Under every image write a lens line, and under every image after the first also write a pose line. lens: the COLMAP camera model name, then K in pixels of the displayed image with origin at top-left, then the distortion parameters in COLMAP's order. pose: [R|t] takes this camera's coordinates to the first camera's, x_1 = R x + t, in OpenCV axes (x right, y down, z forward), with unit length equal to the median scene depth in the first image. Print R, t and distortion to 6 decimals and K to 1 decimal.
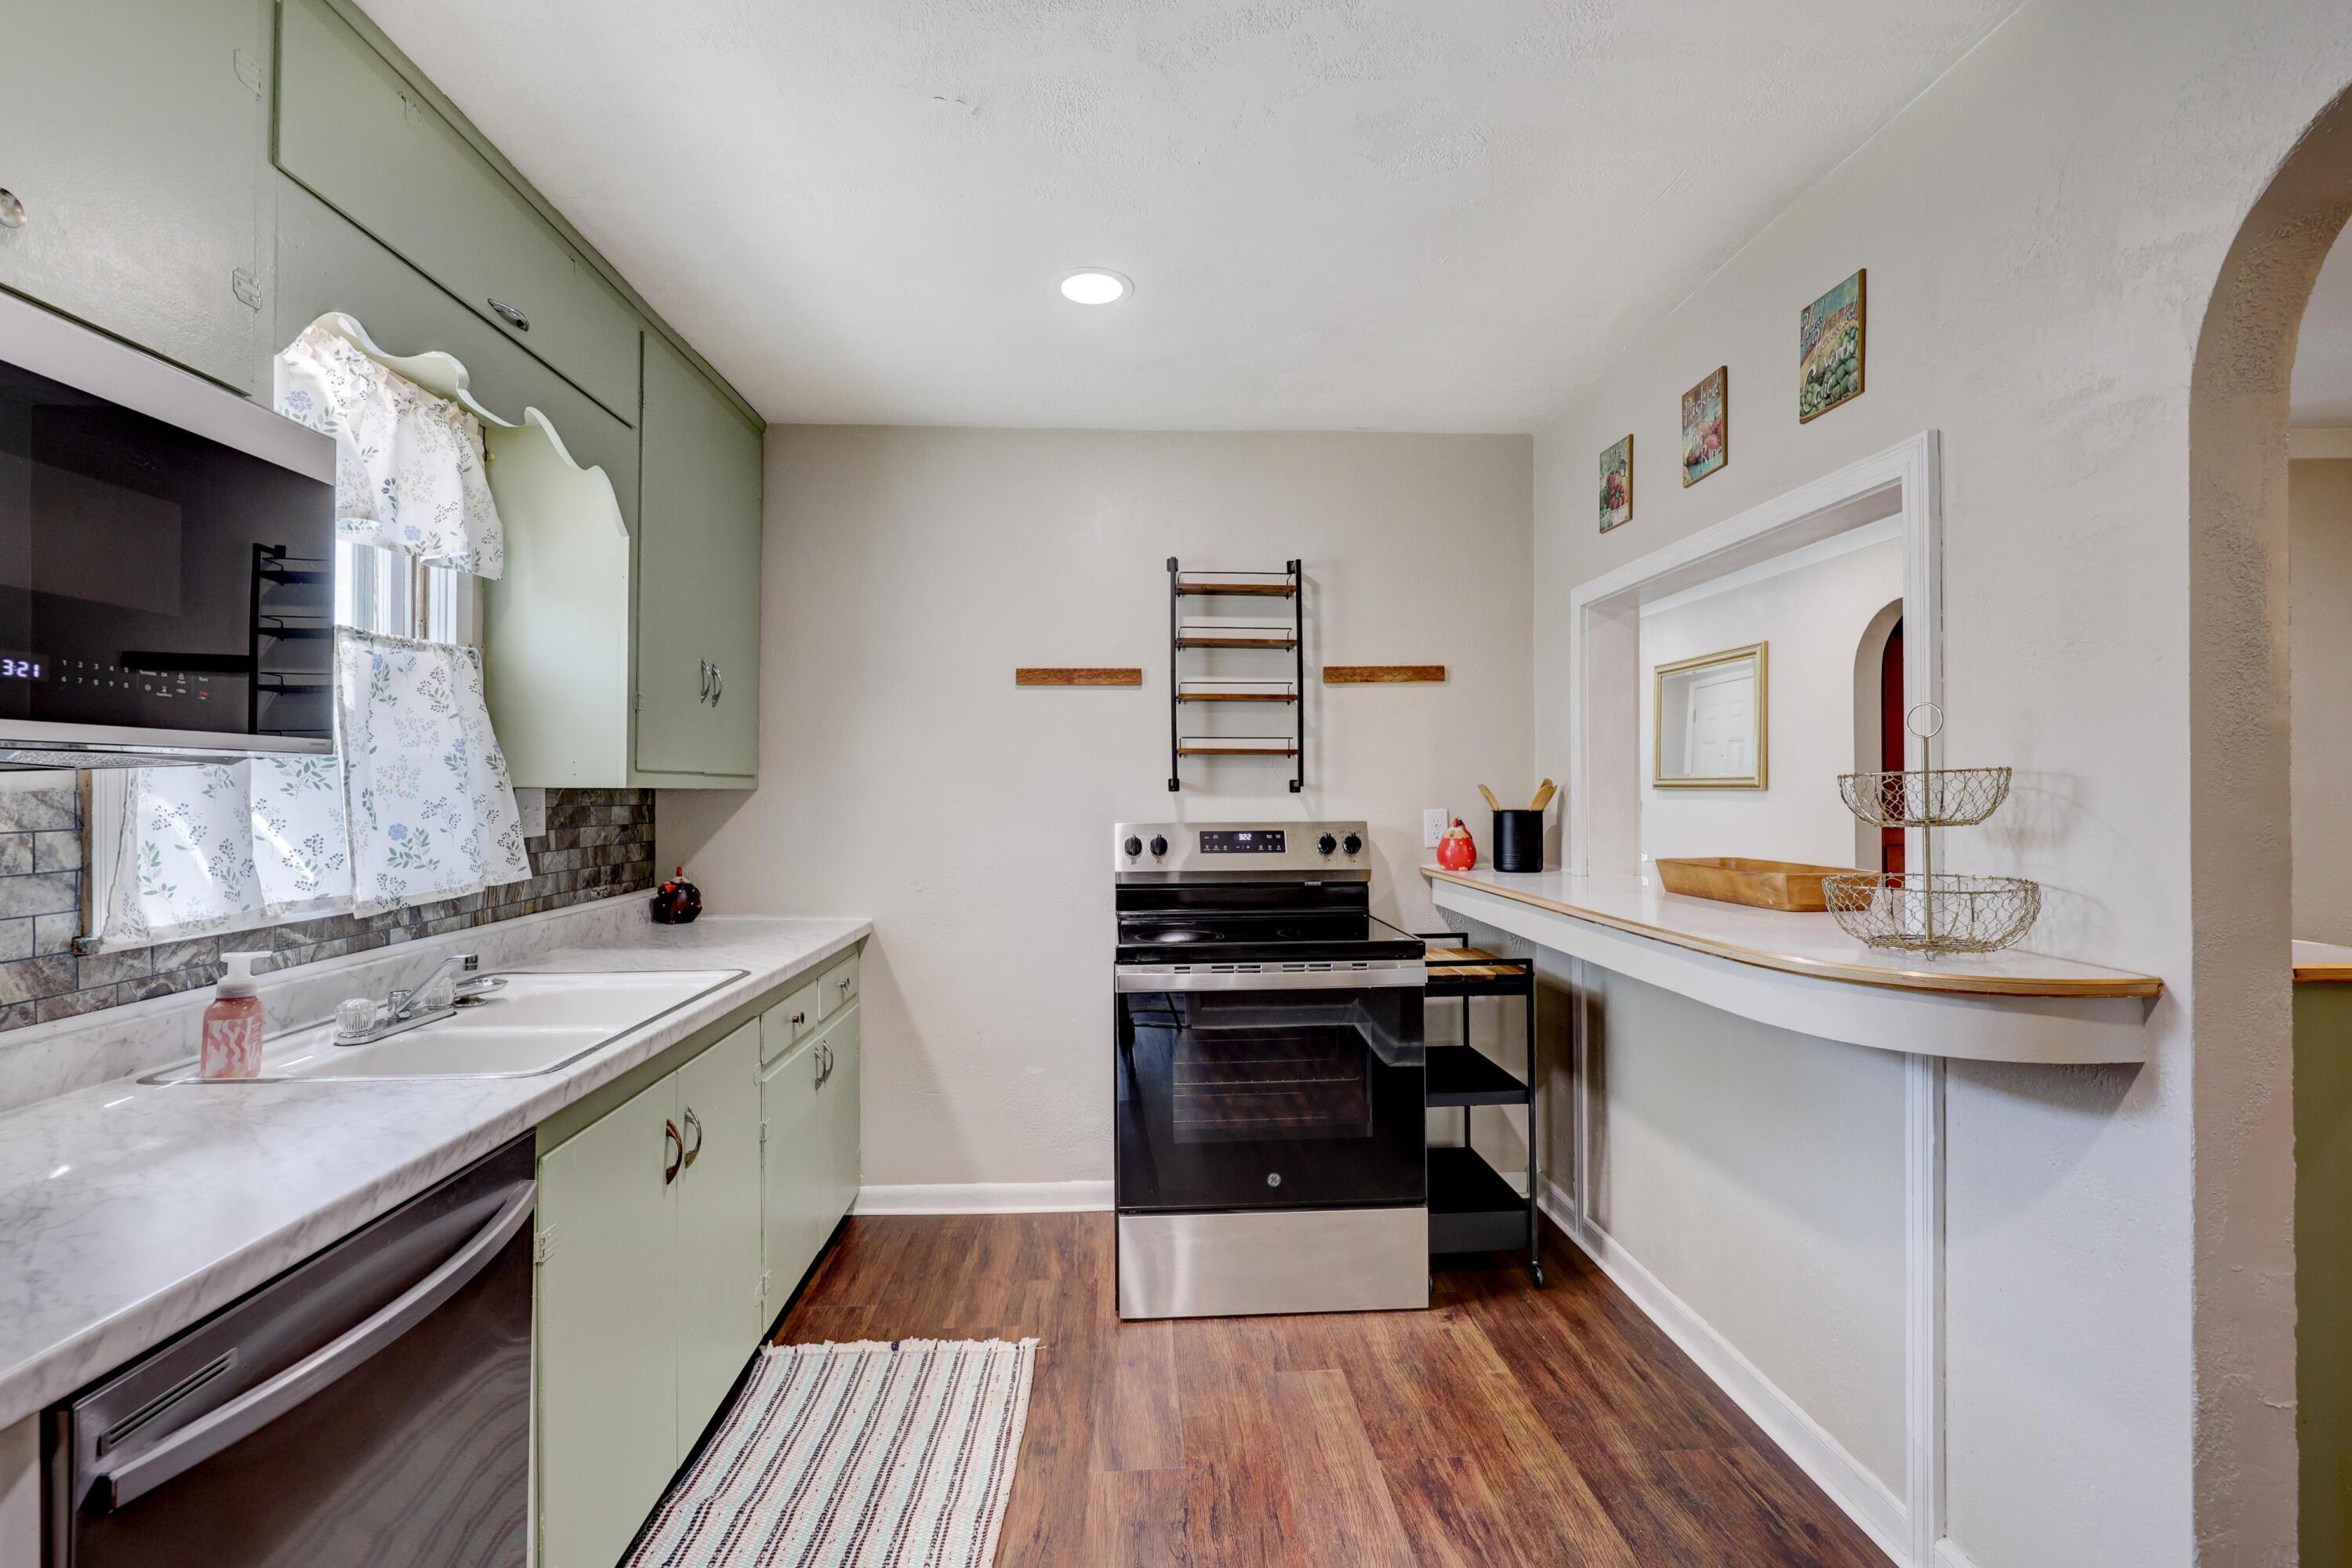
lens RADIAL K [[1058.4, 0, 1189.0], [0, 1058.4, 785.0], [0, 0, 1]] dist [-0.006321, 0.001517]
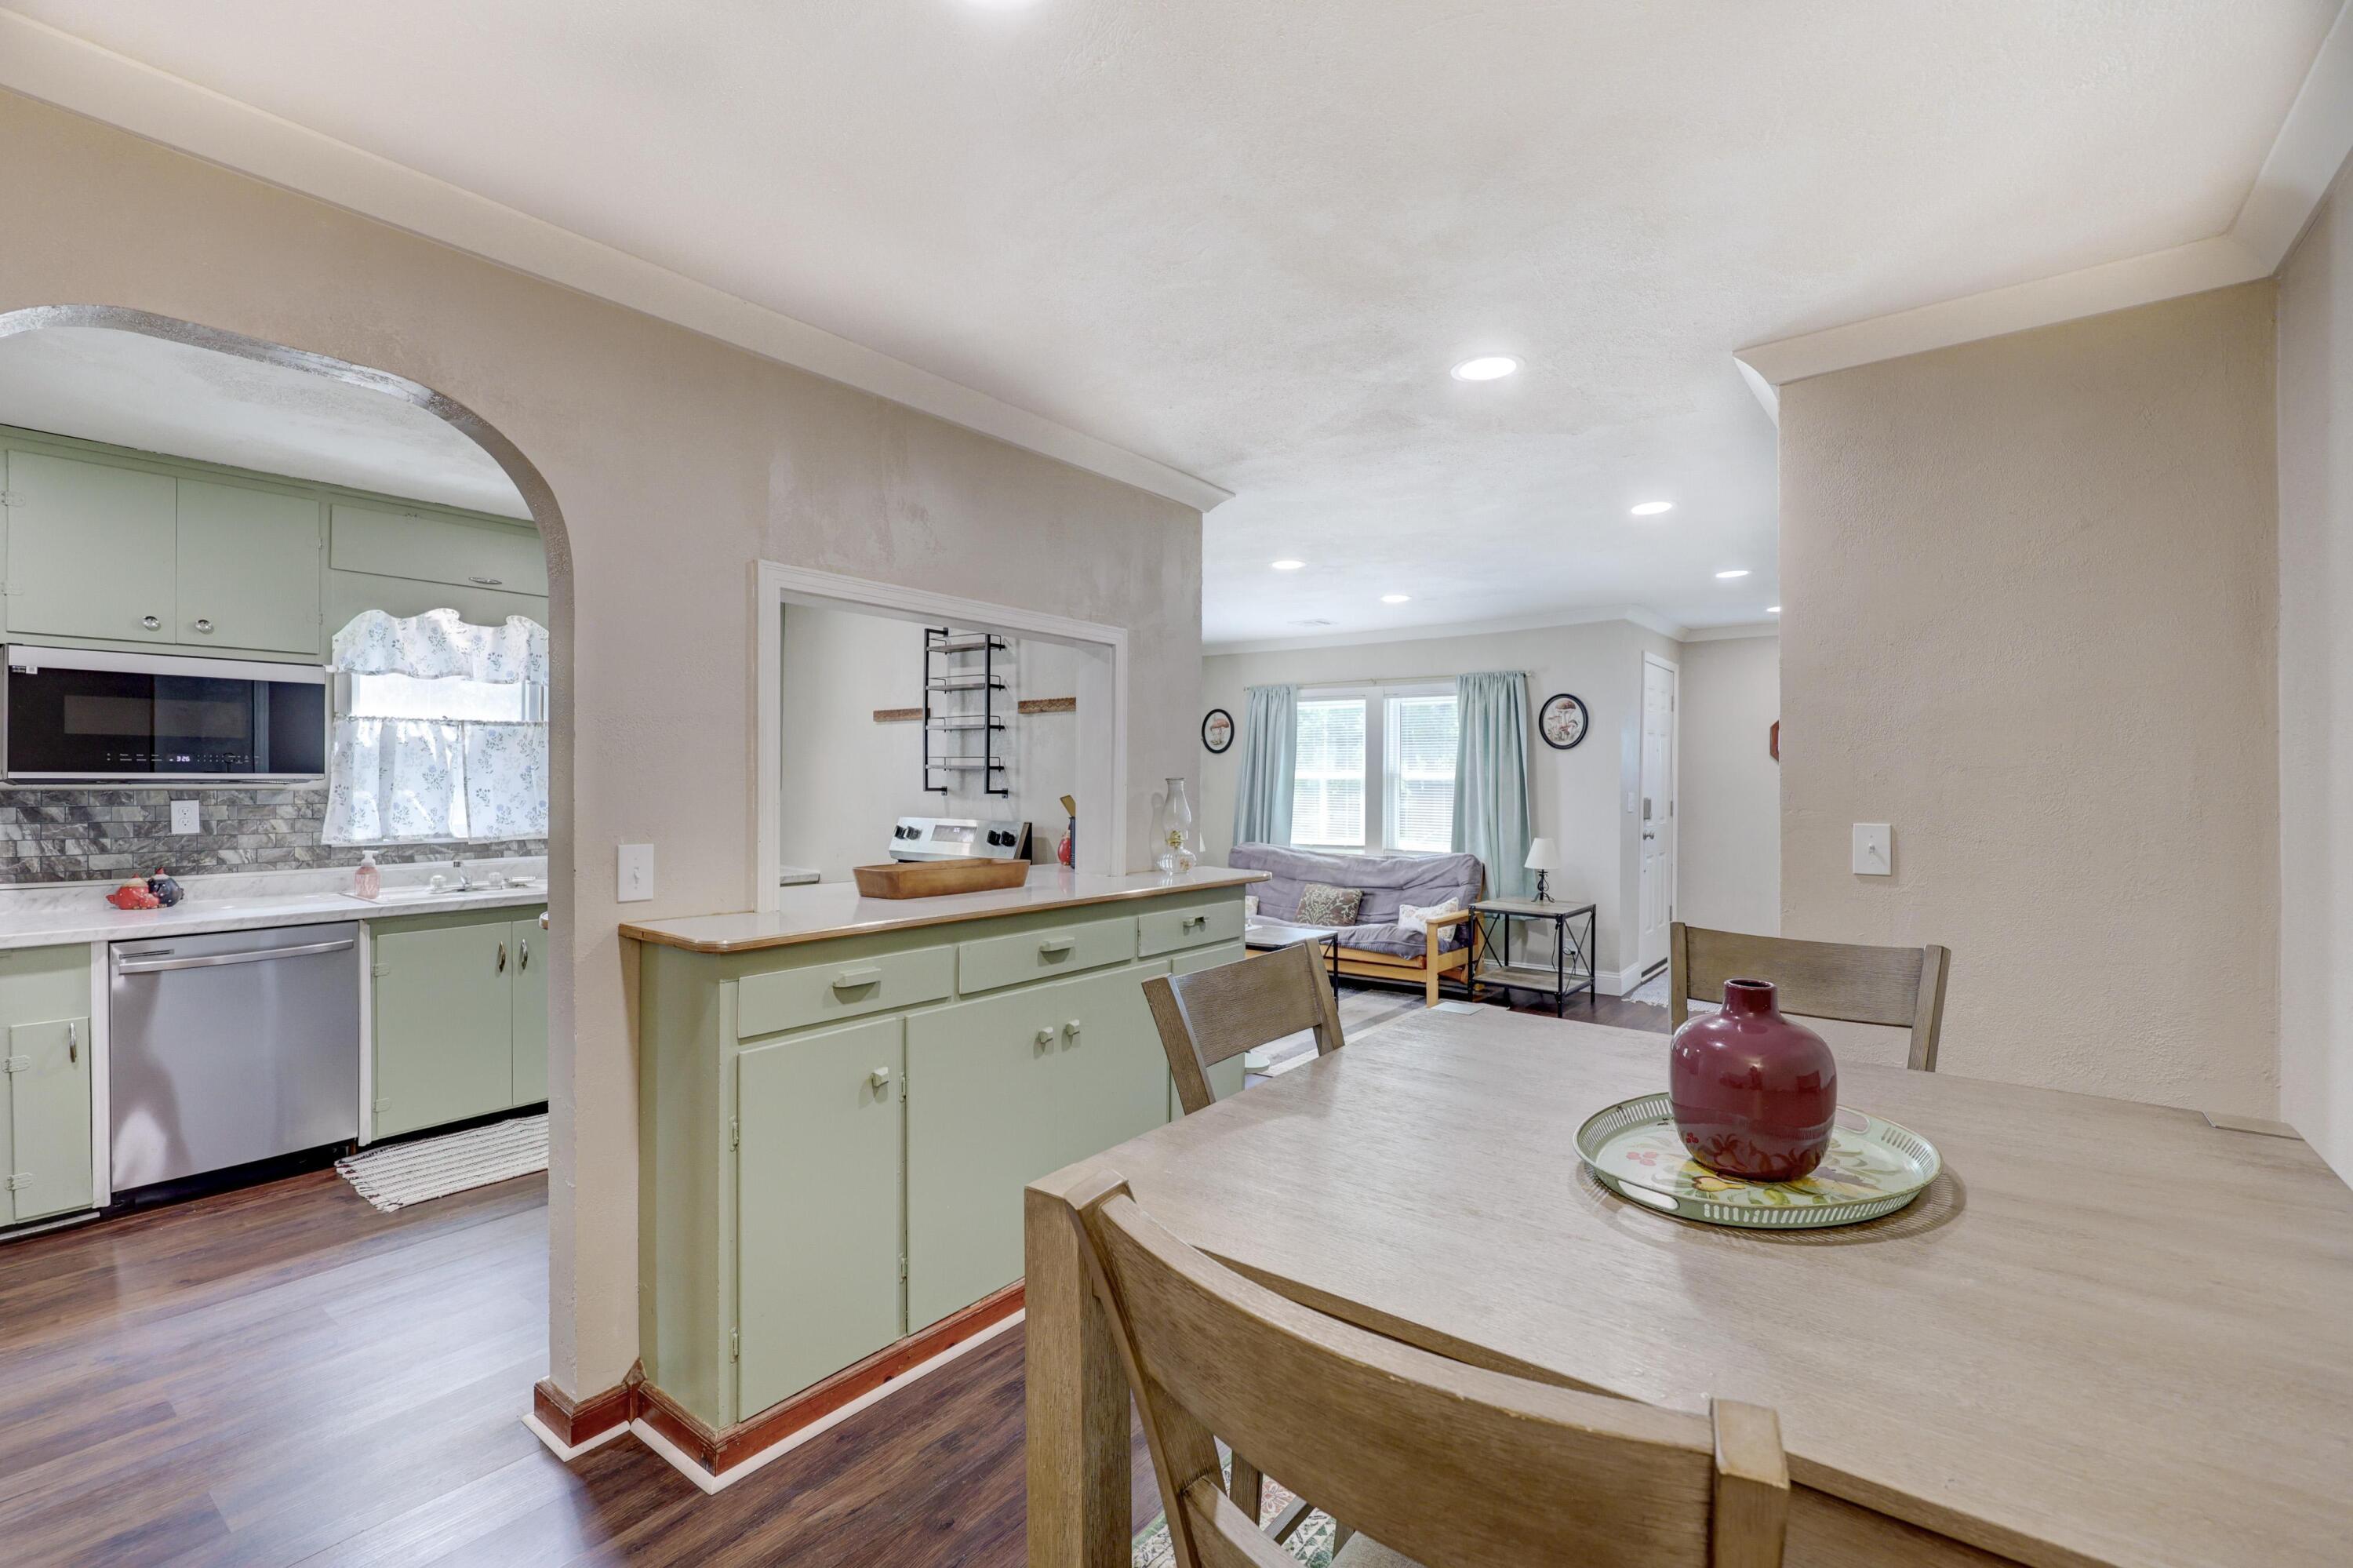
lens RADIAL K [[1058.9, 0, 1180.3], [0, 1058.9, 776.0], [0, 0, 1]] dist [-0.006321, 0.001517]
pose [[0.739430, 0.011589, -0.673133, 1.471722], [-0.007492, 0.999932, 0.008986, -0.043114], [0.673191, -0.001602, 0.739467, 0.233205]]
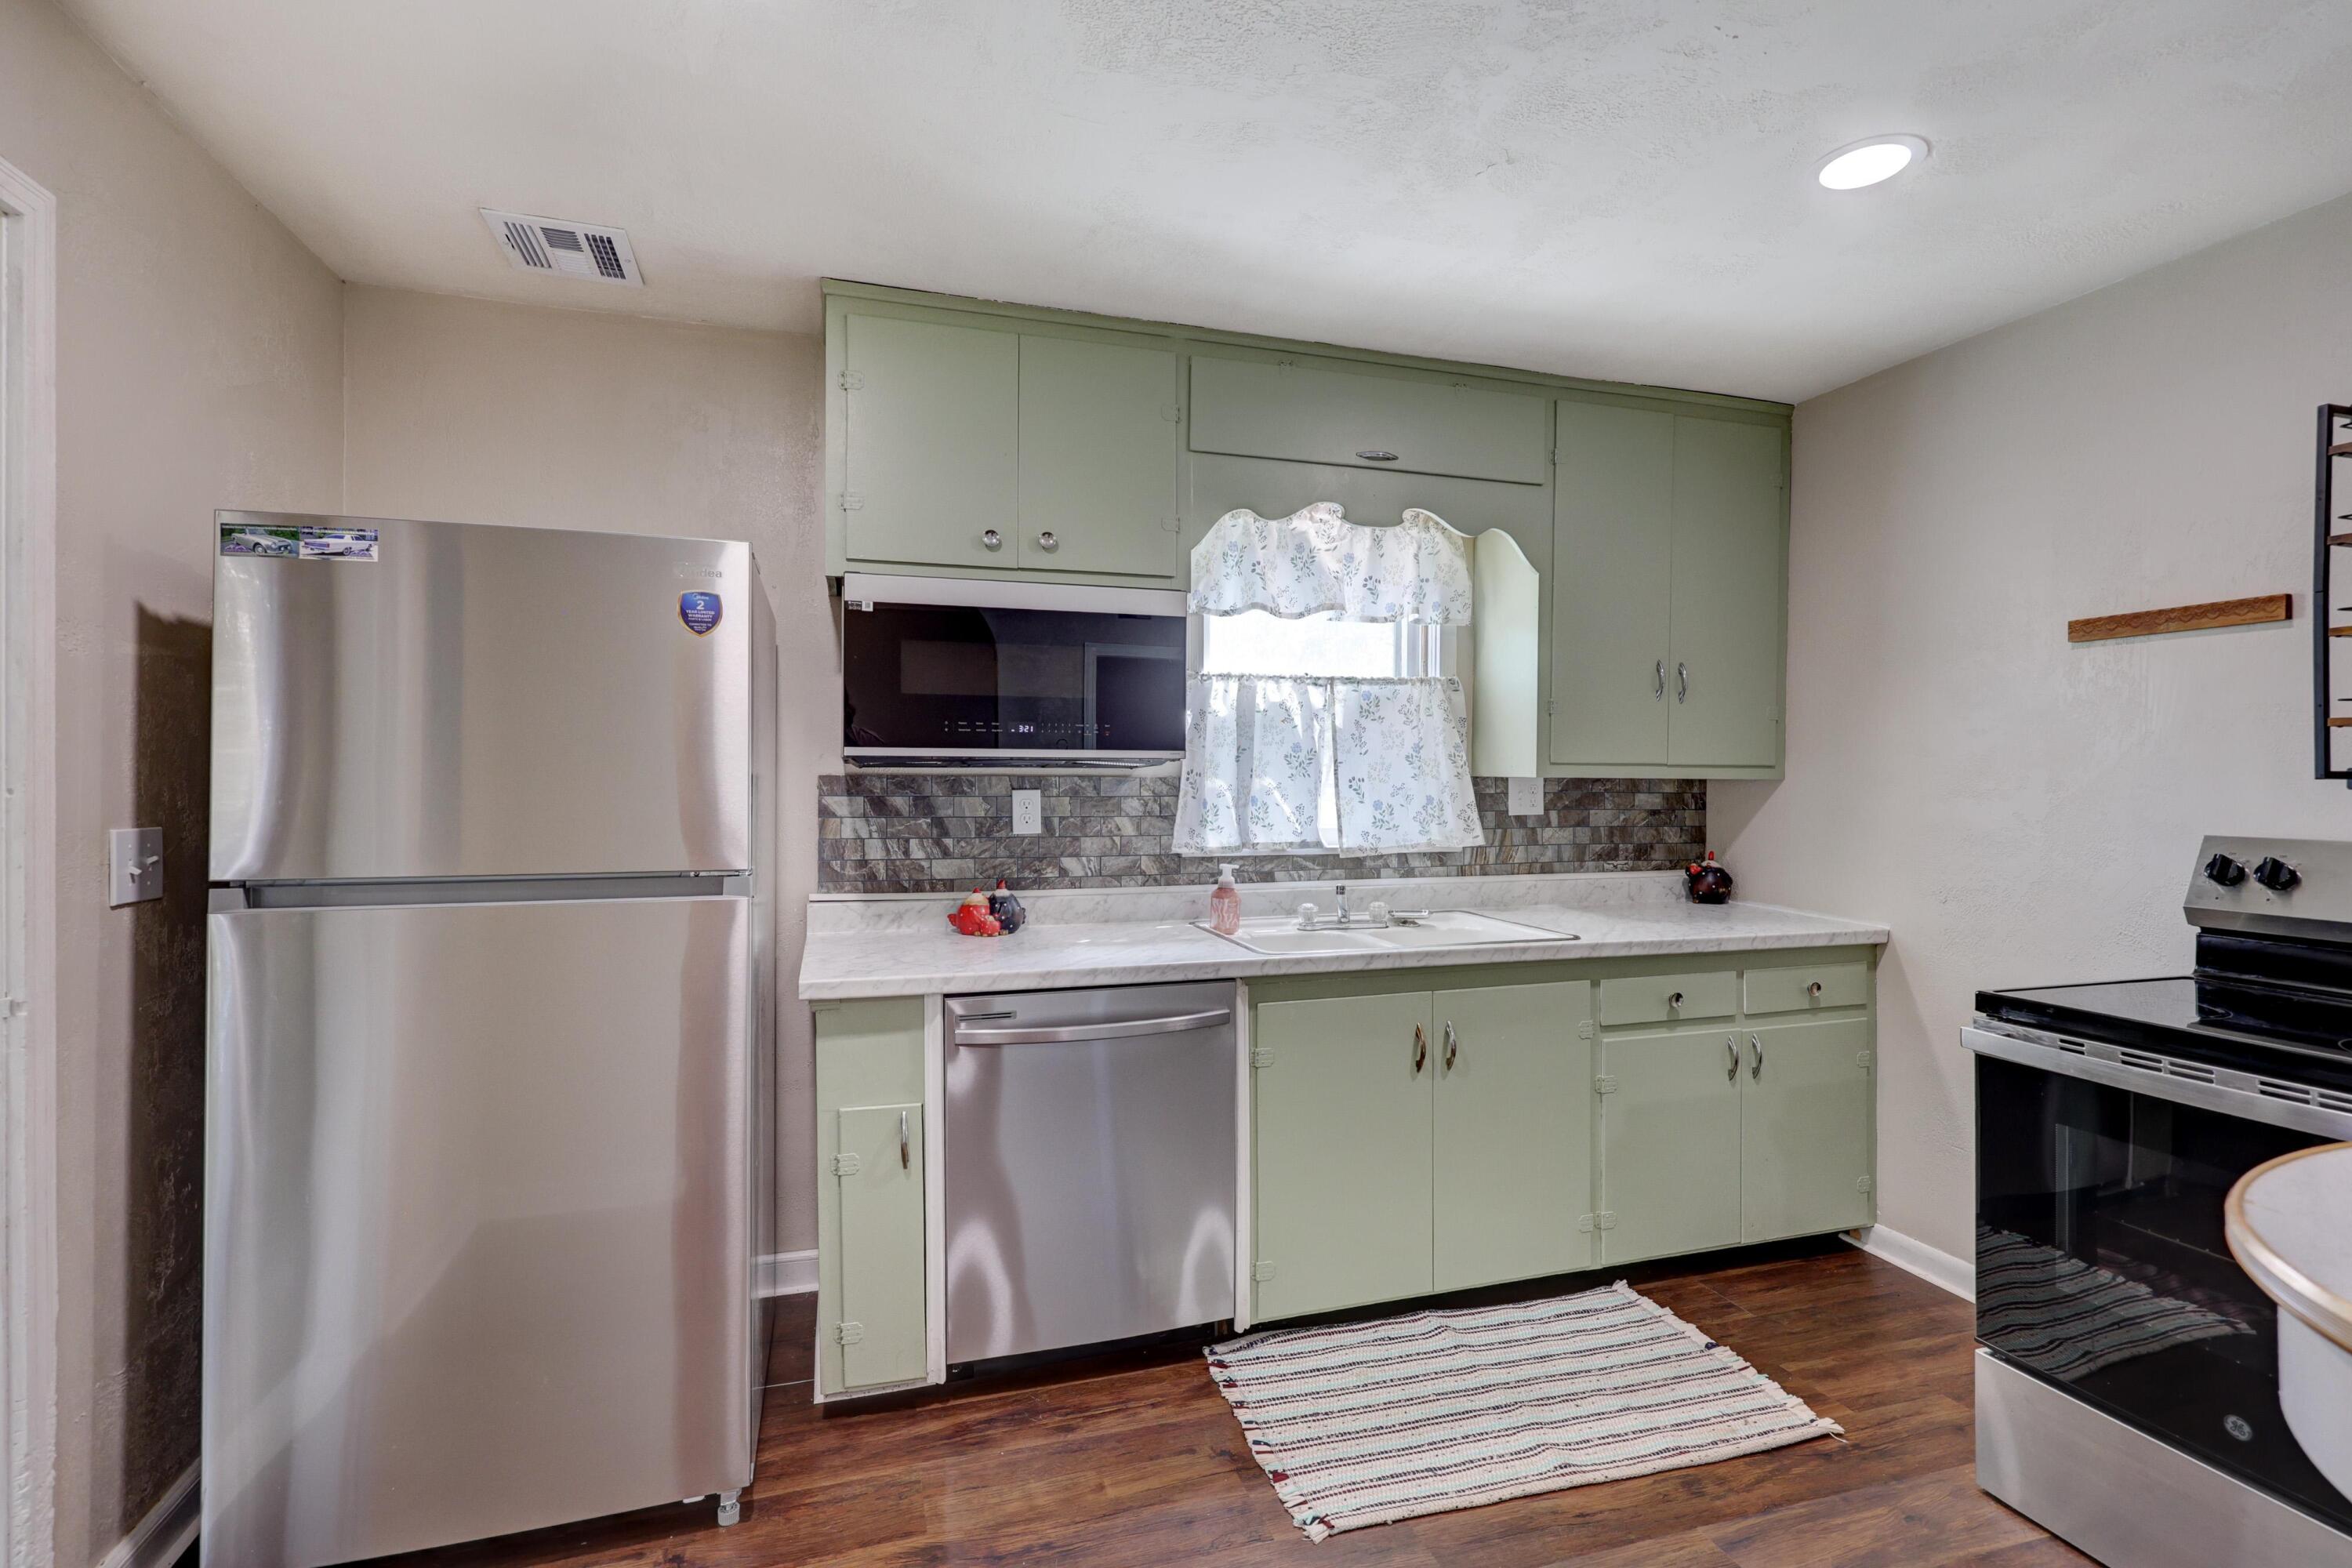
lens RADIAL K [[1058.4, 0, 1199.2], [0, 1058.4, 785.9], [0, 0, 1]] dist [-0.006321, 0.001517]
pose [[0.248432, 0.014029, -0.968548, 0.536405], [-0.002045, 0.999900, 0.013959, -0.003548], [0.968647, -0.001487, 0.248436, 0.288481]]
